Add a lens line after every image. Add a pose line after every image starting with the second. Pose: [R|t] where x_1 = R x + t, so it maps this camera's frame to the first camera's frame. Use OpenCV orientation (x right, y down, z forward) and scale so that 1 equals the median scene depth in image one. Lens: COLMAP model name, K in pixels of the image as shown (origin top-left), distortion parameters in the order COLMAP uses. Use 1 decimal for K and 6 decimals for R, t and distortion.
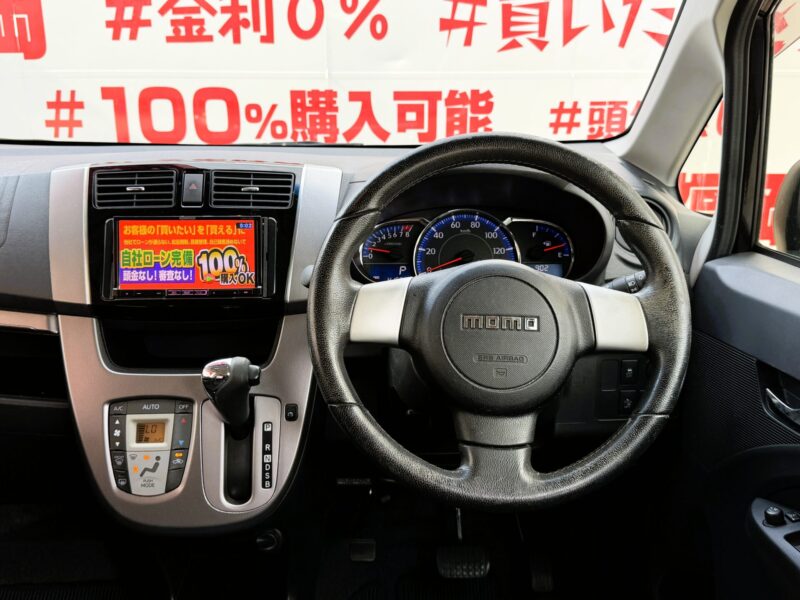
lens RADIAL K [[800.5, 0, 407.1], [0, 800.5, 307.9], [0, 0, 1]] dist [0.028834, 0.000000]
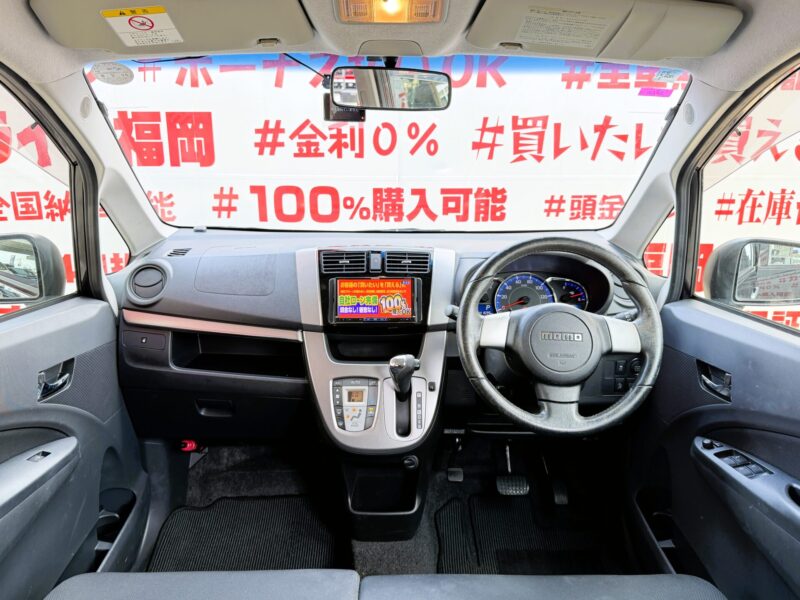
lens RADIAL K [[594.8, 0, 399.5], [0, 594.8, 304.8], [0, 0, 1]] dist [0.039052, -0.062921]
pose [[0.999568, 0.008316, -0.028179, -0.063505], [-0.009664, 0.998797, -0.048068, 0.004239], [0.027745, 0.048319, 0.998447, -0.118388]]
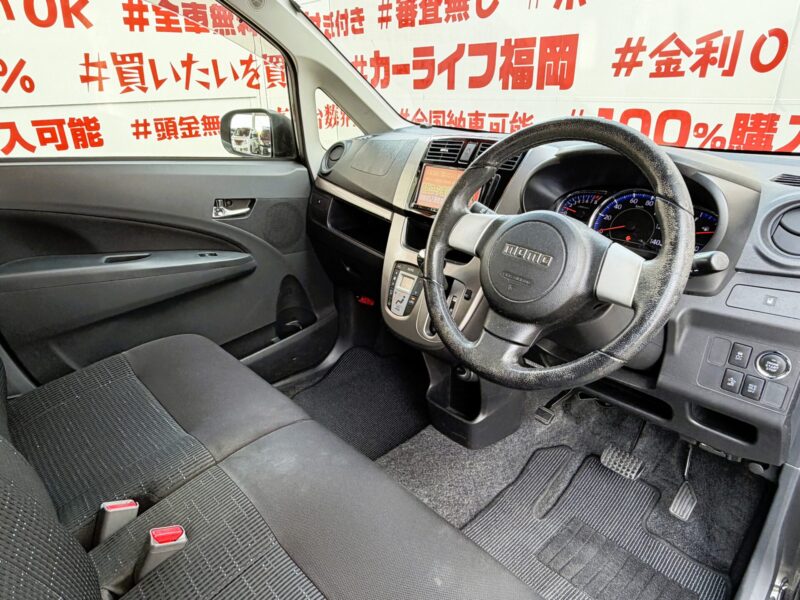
lens RADIAL K [[511.5, 0, 389.3], [0, 511.5, 284.6], [0, 0, 1]] dist [0.020605, -0.007727]
pose [[0.637929, 0.269175, -0.721520, 0.171242], [-0.236166, 0.960159, 0.149398, -0.001968], [0.732988, 0.075094, 0.676084, 0.063258]]
